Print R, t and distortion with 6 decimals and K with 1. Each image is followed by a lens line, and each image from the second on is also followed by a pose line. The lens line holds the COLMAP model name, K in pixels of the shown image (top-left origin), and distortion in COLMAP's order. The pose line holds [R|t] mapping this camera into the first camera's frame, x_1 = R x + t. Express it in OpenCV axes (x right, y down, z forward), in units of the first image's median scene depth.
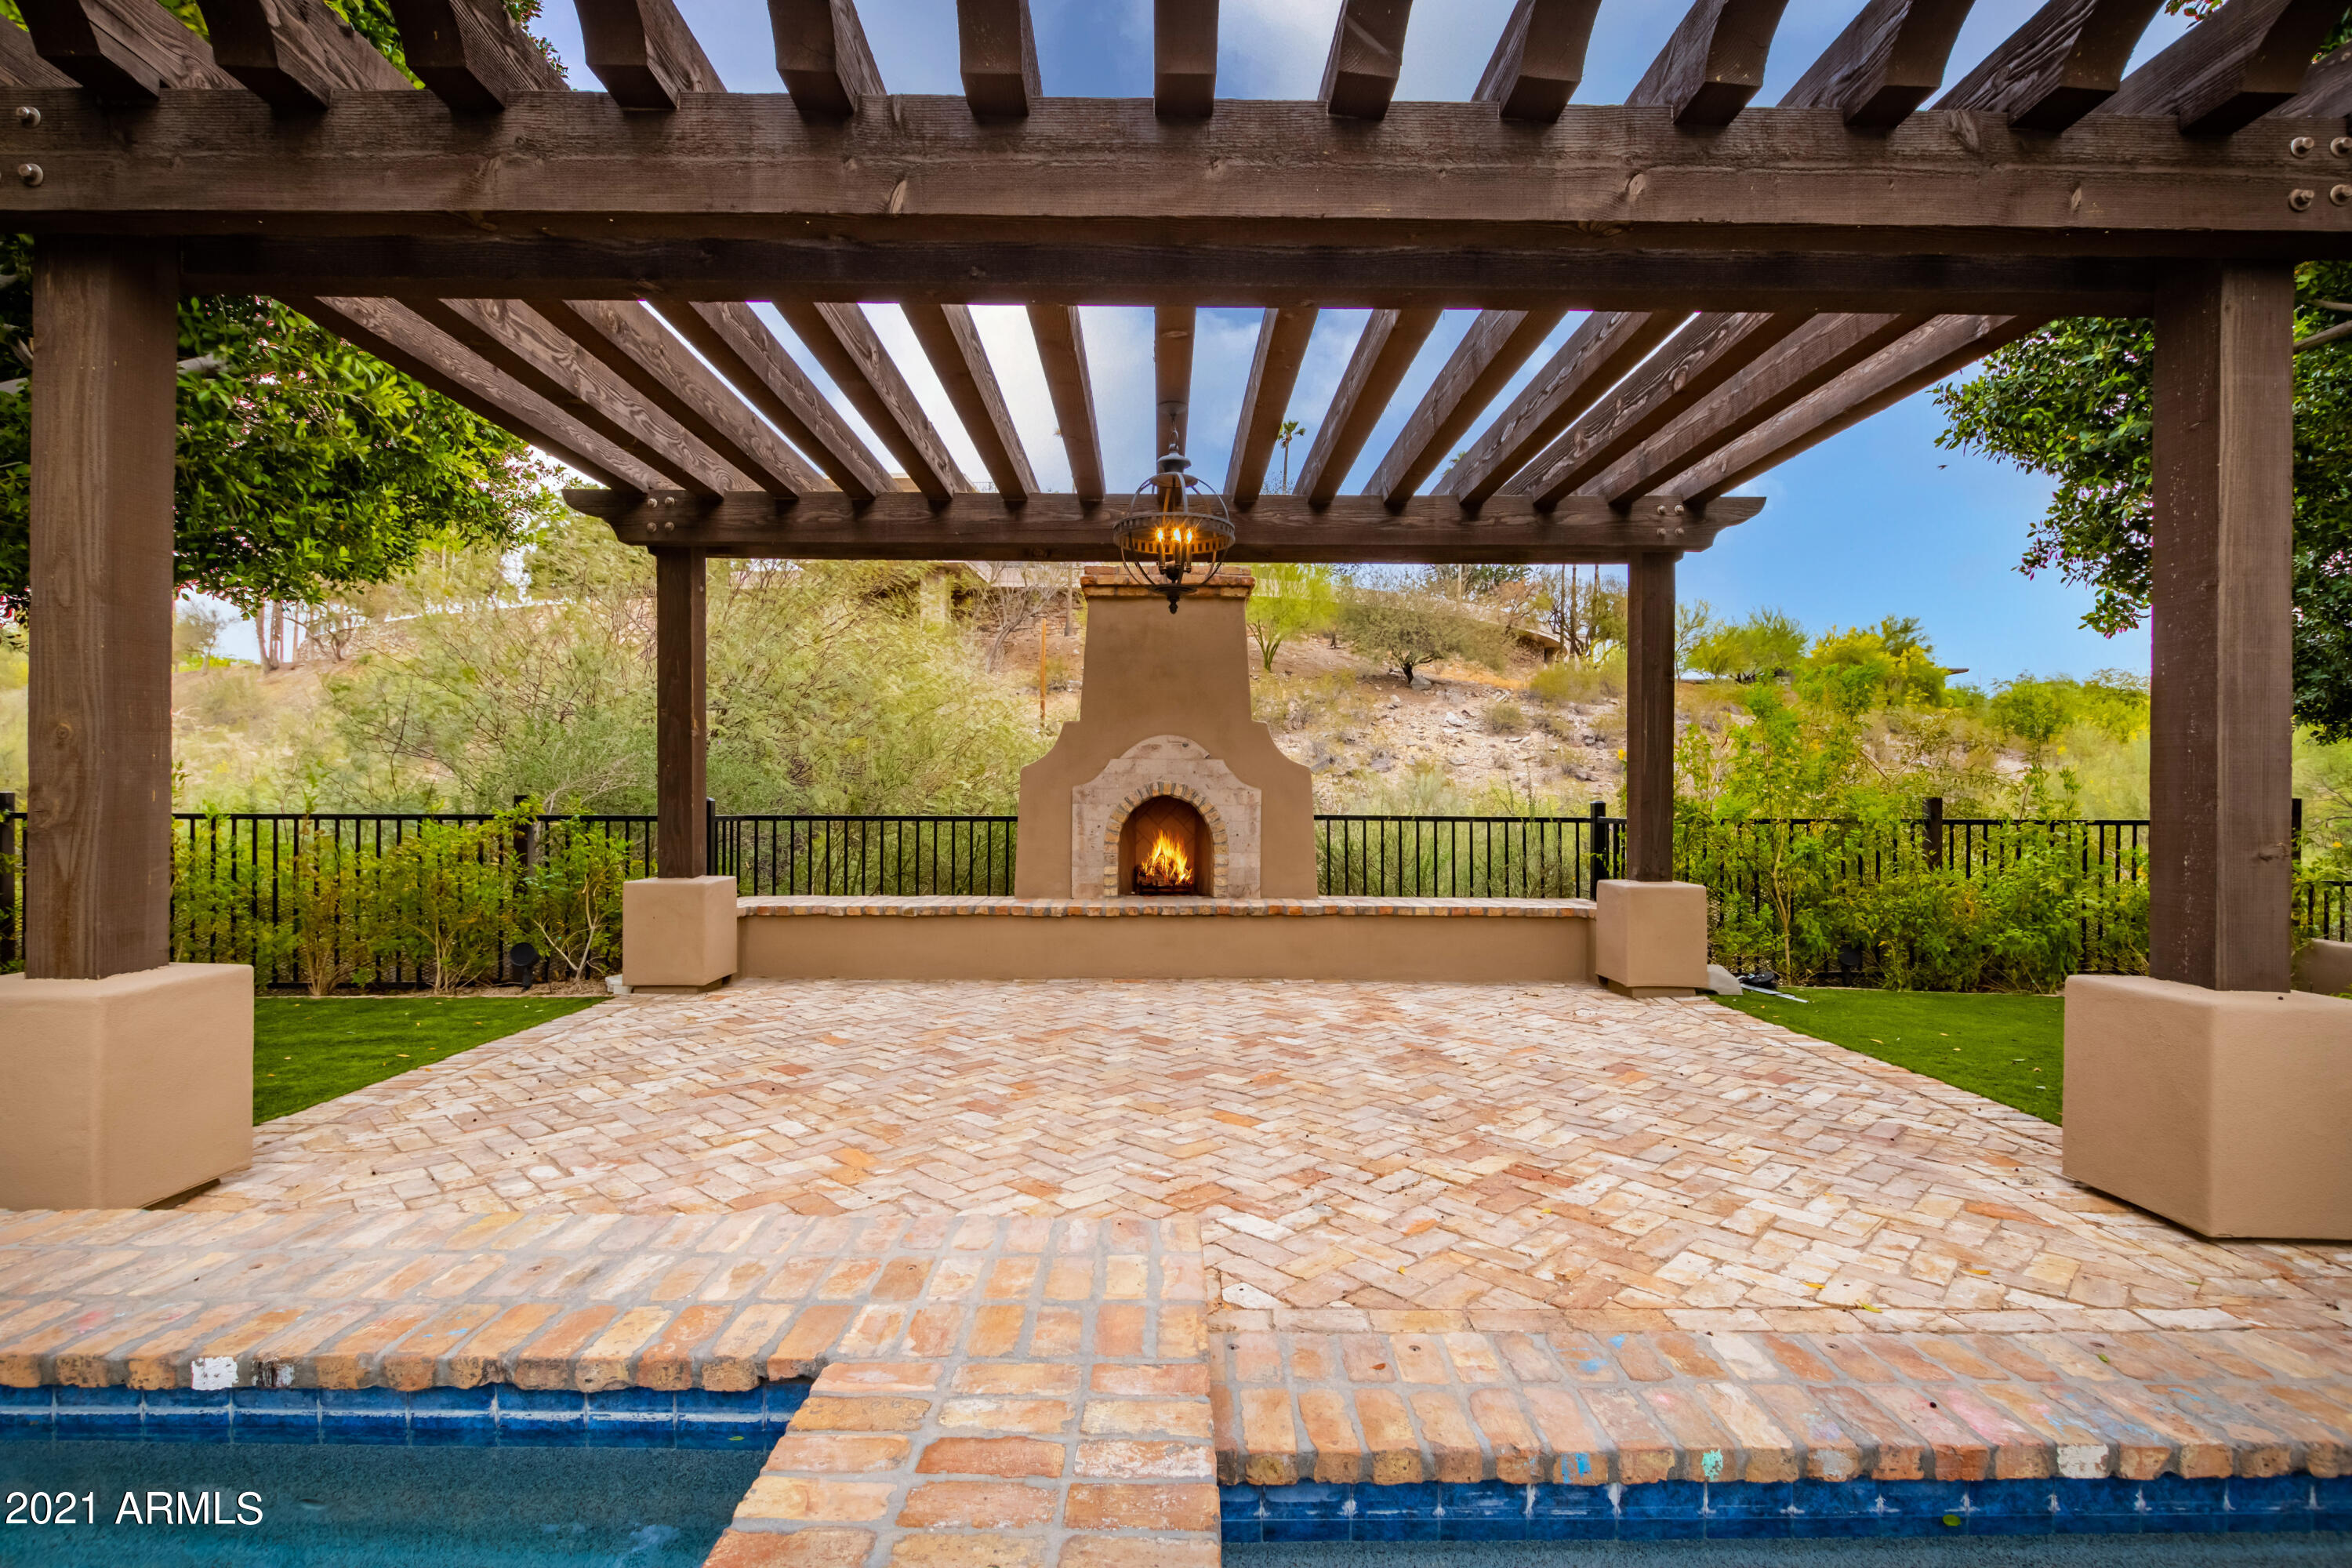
lens RADIAL K [[1298.0, 0, 1176.0], [0, 1298.0, 784.0], [0, 0, 1]] dist [0.000990, 0.000045]
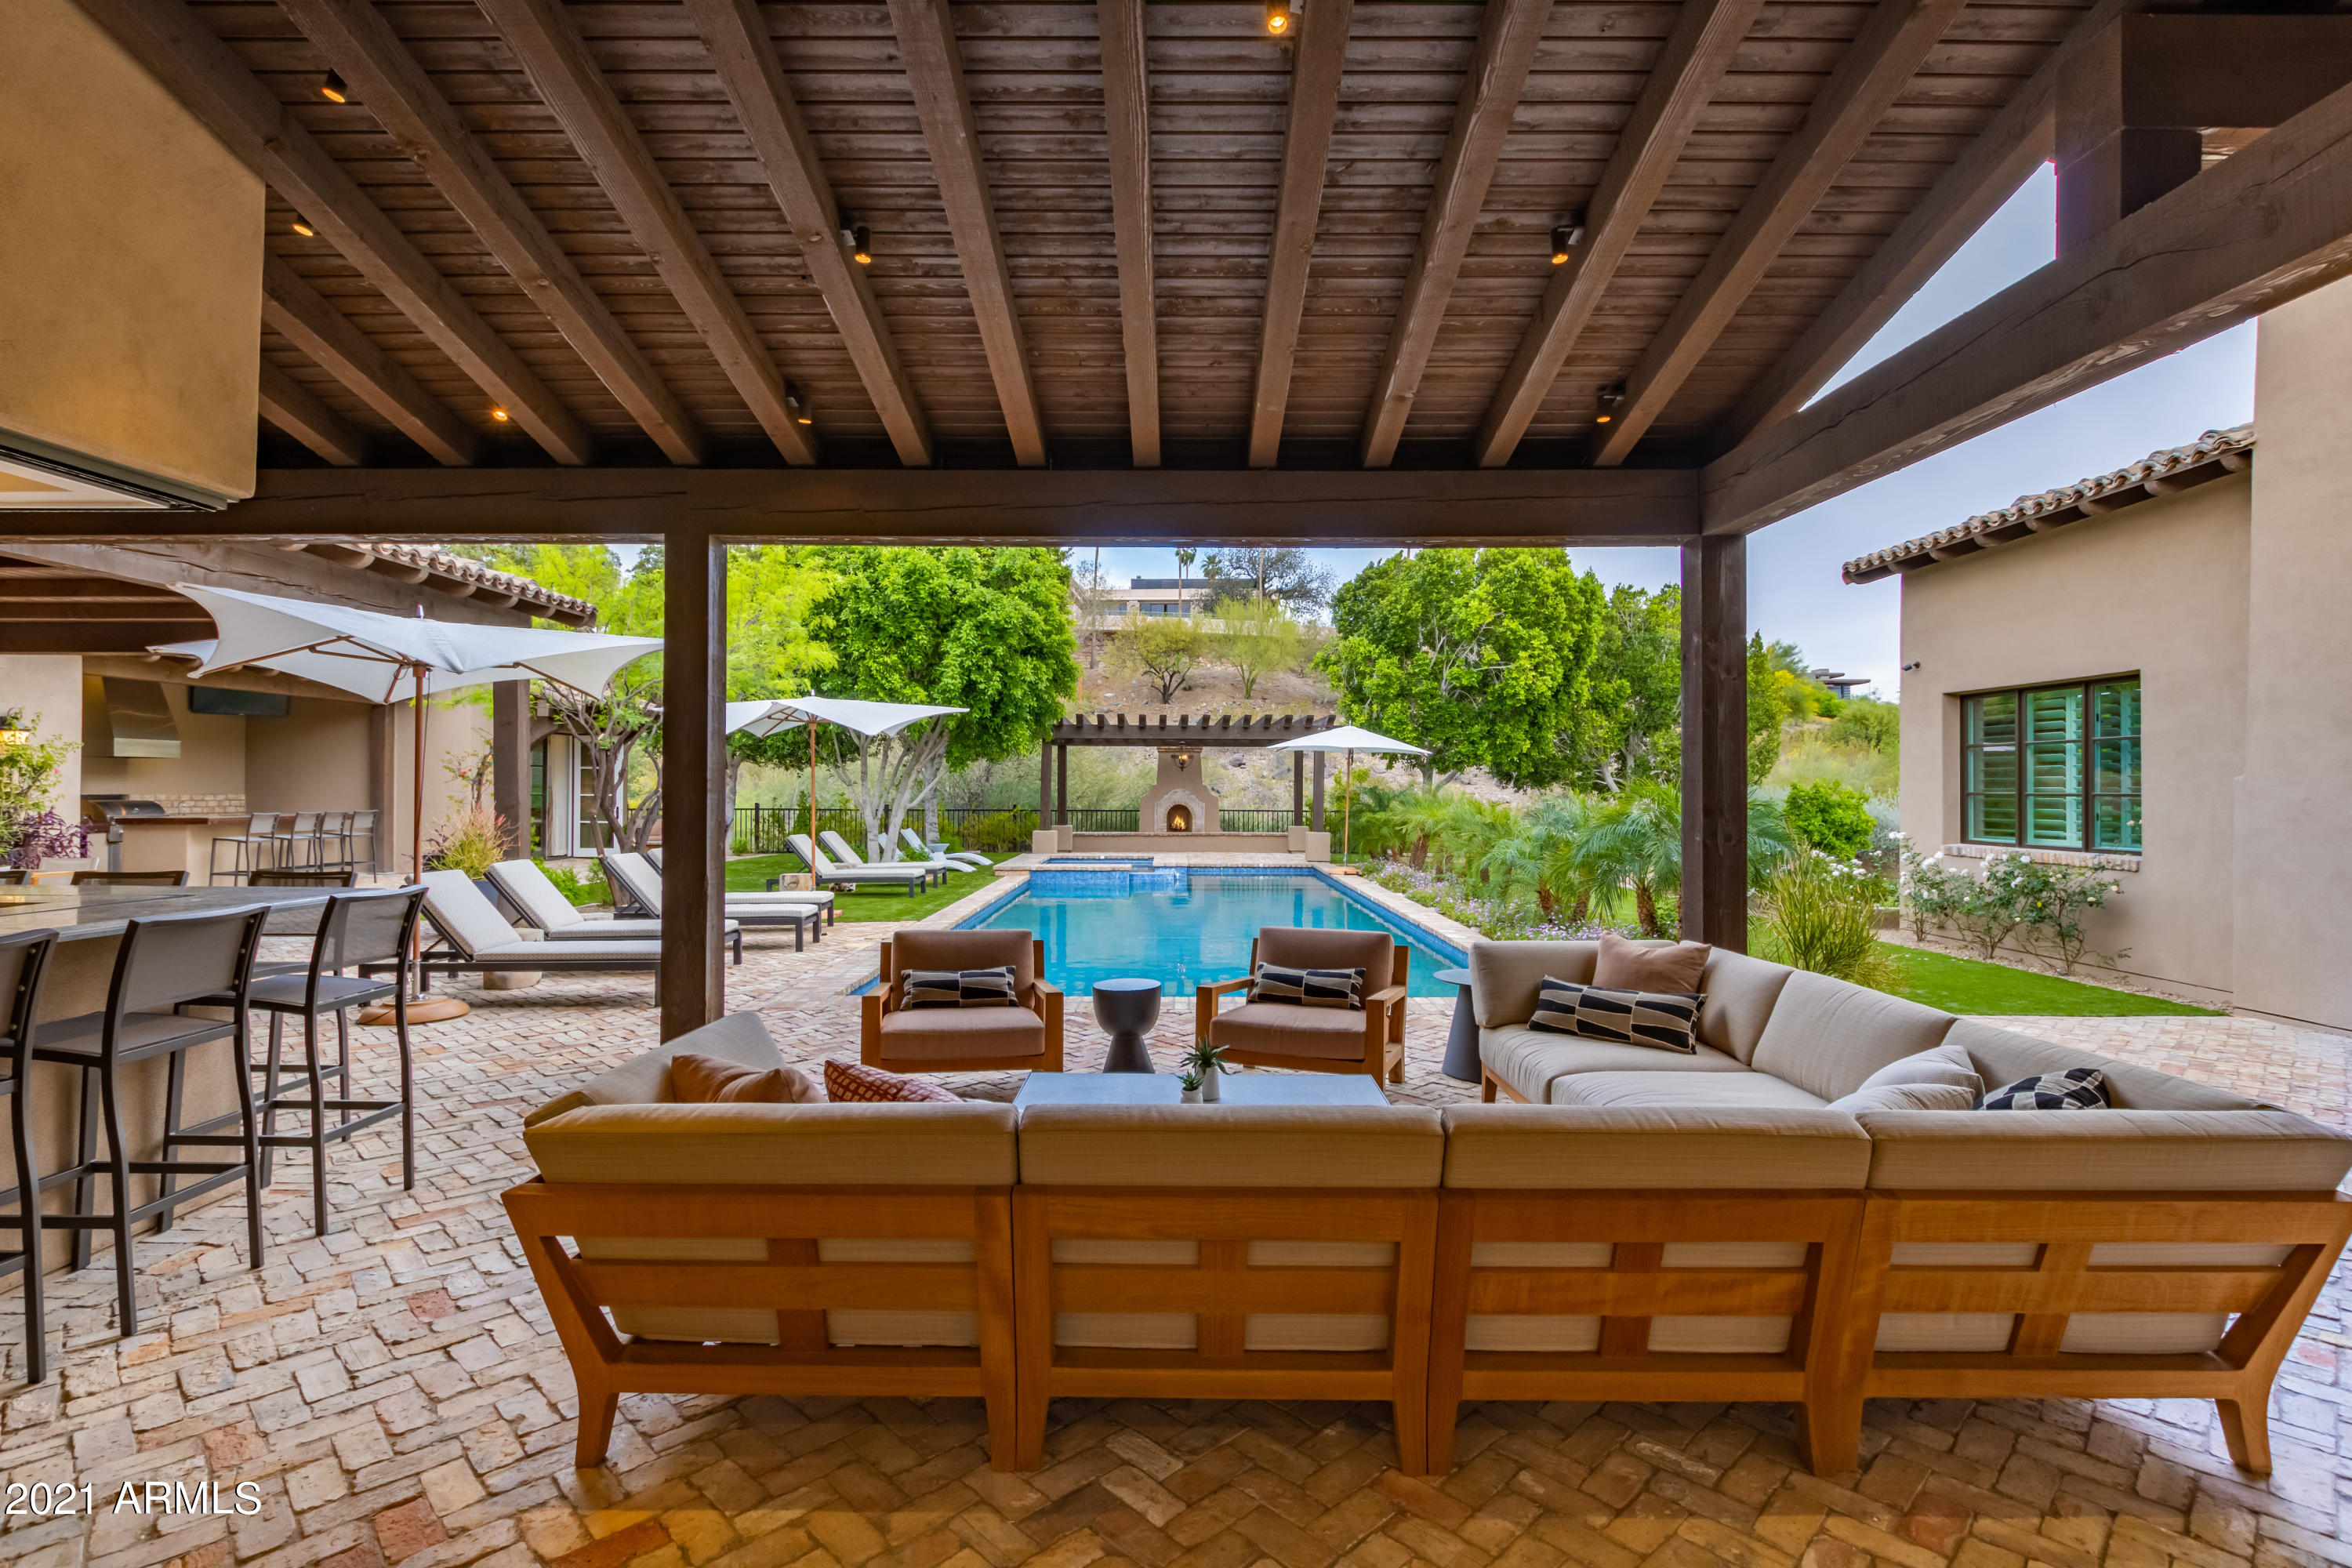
lens RADIAL K [[1298.0, 0, 1176.0], [0, 1298.0, 784.0], [0, 0, 1]] dist [0.000990, 0.000045]
pose [[0.999981, -0.001303, 0.005983, -0.037942], [0.001268, 0.999982, 0.005822, -0.069112], [-0.005991, -0.005814, 0.999965, -2.642143]]
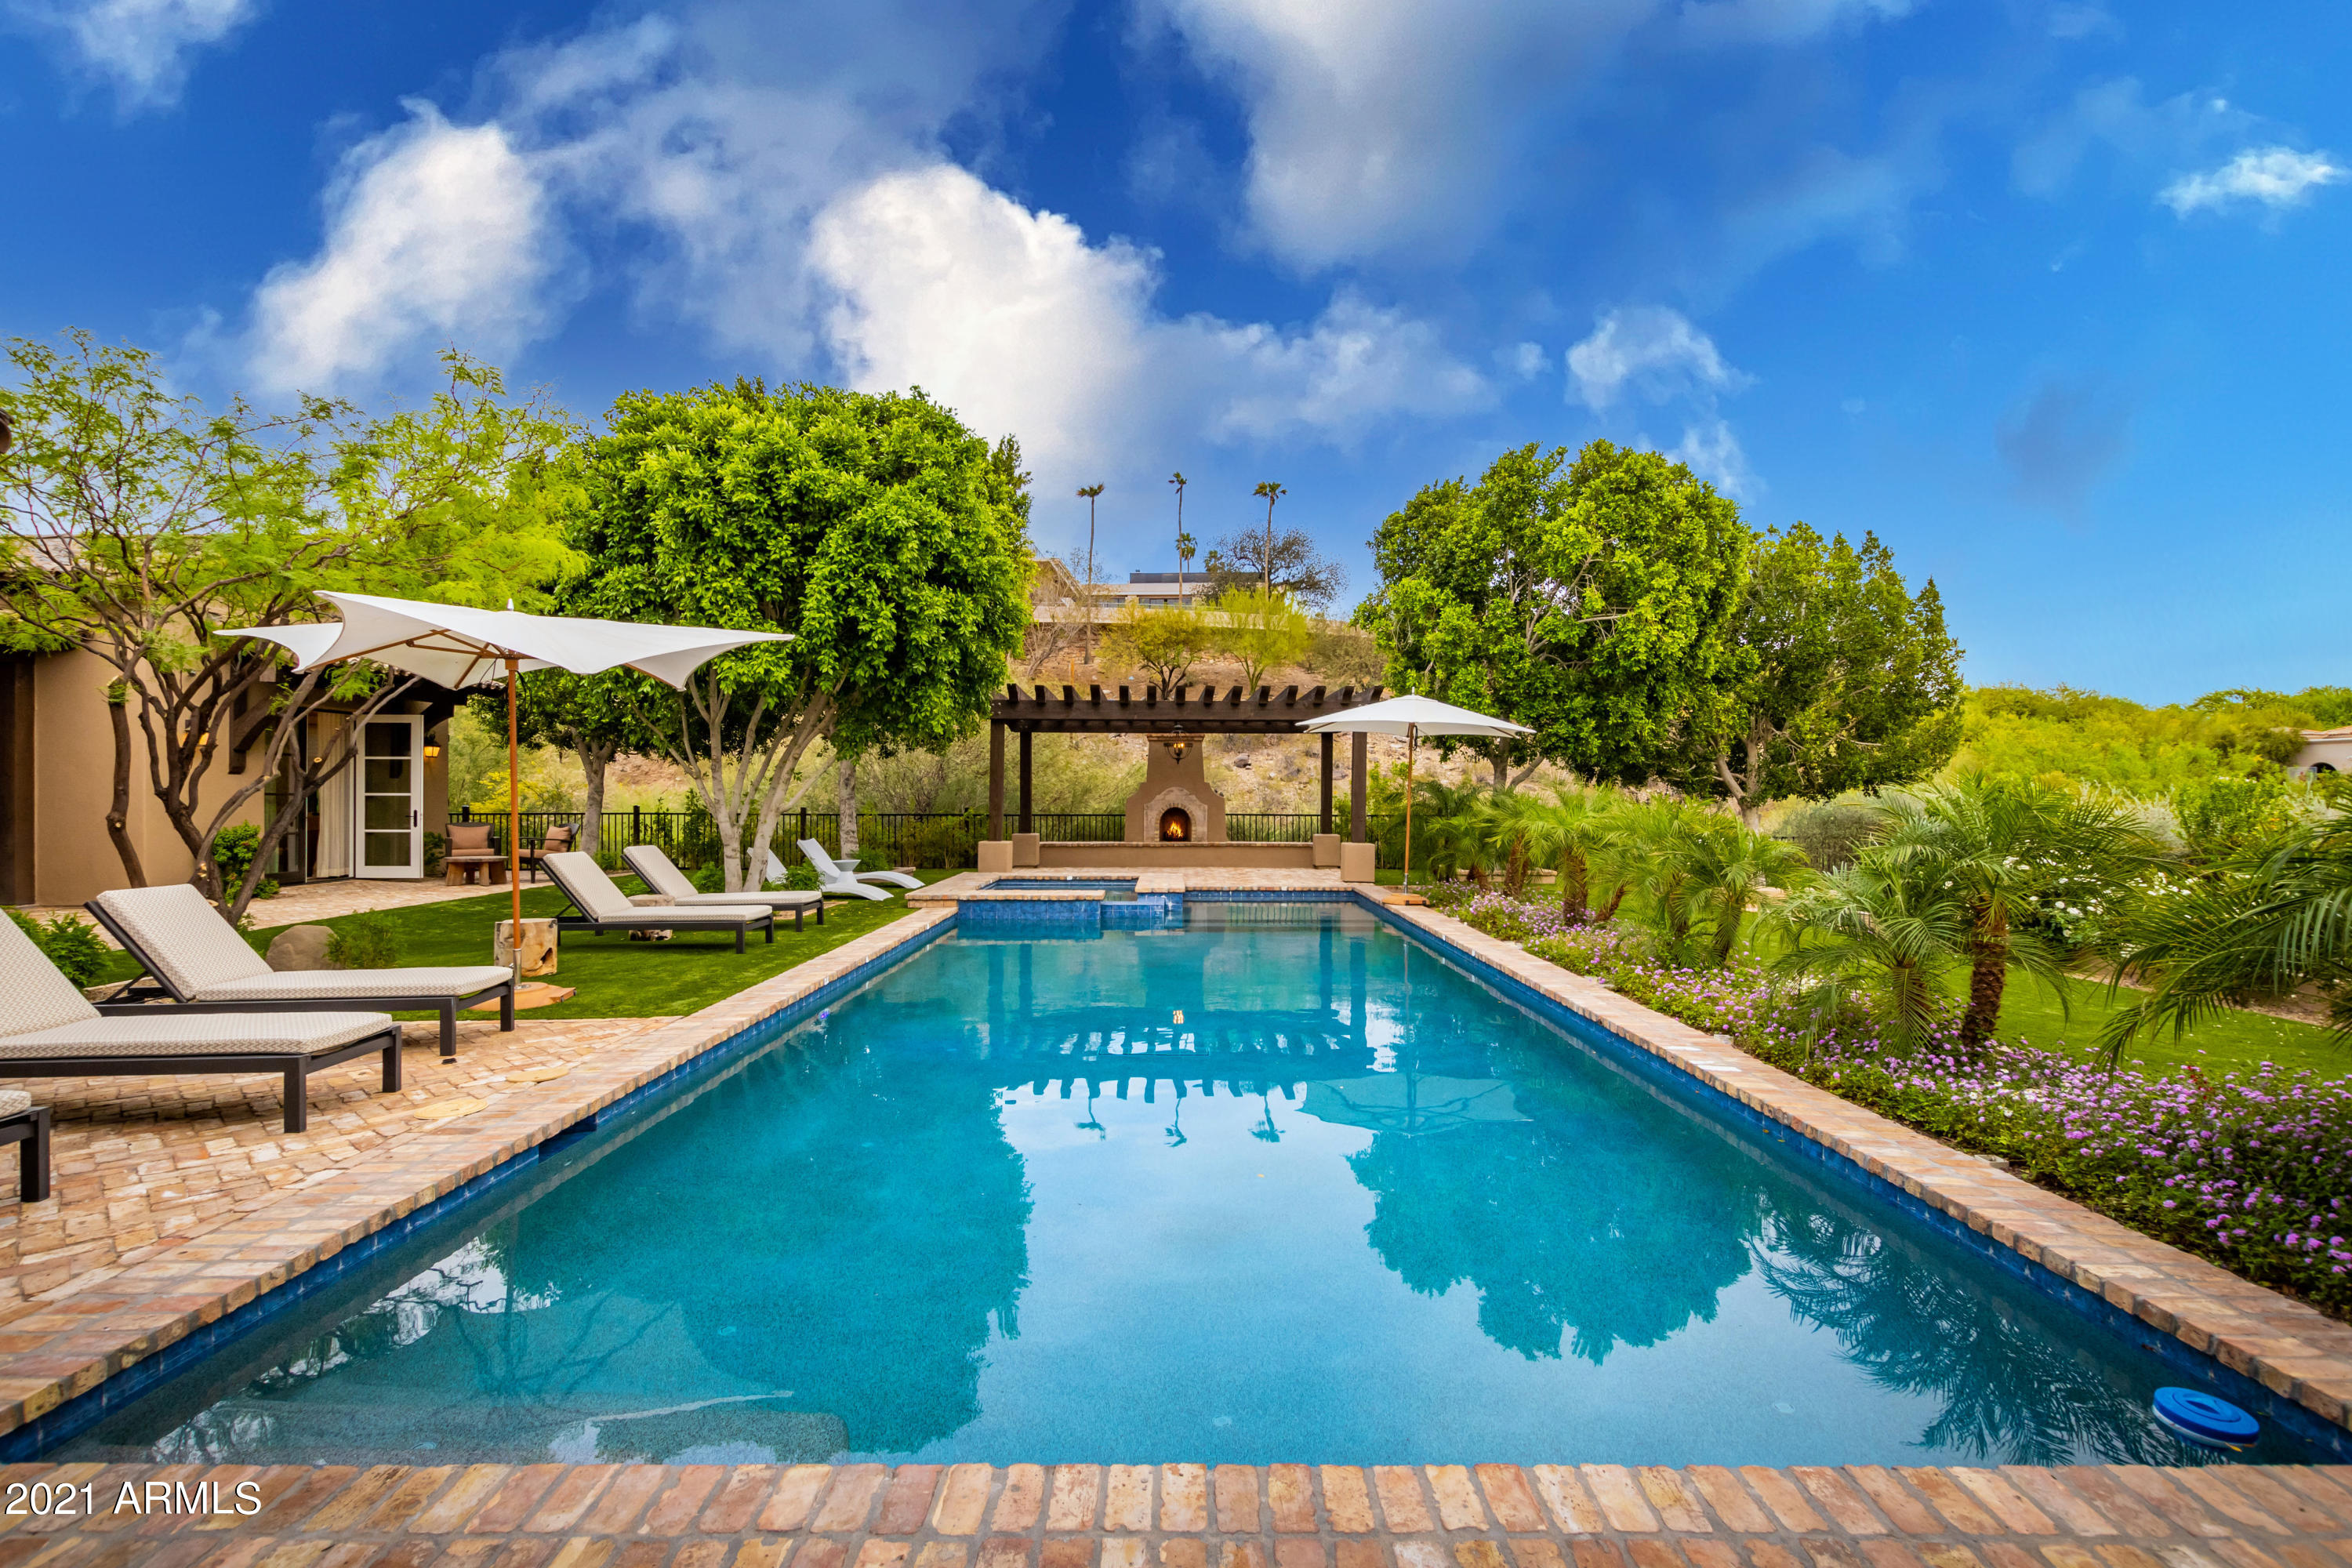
lens RADIAL K [[1047.3, 0, 1176.0], [0, 1047.3, 784.0], [0, 0, 1]] dist [0.032247, 0.000758]
pose [[0.999995, -0.002735, -0.001326, -0.002819], [0.002729, 0.999987, -0.004284, -0.032254], [0.001338, 0.004280, 0.999990, -1.349842]]
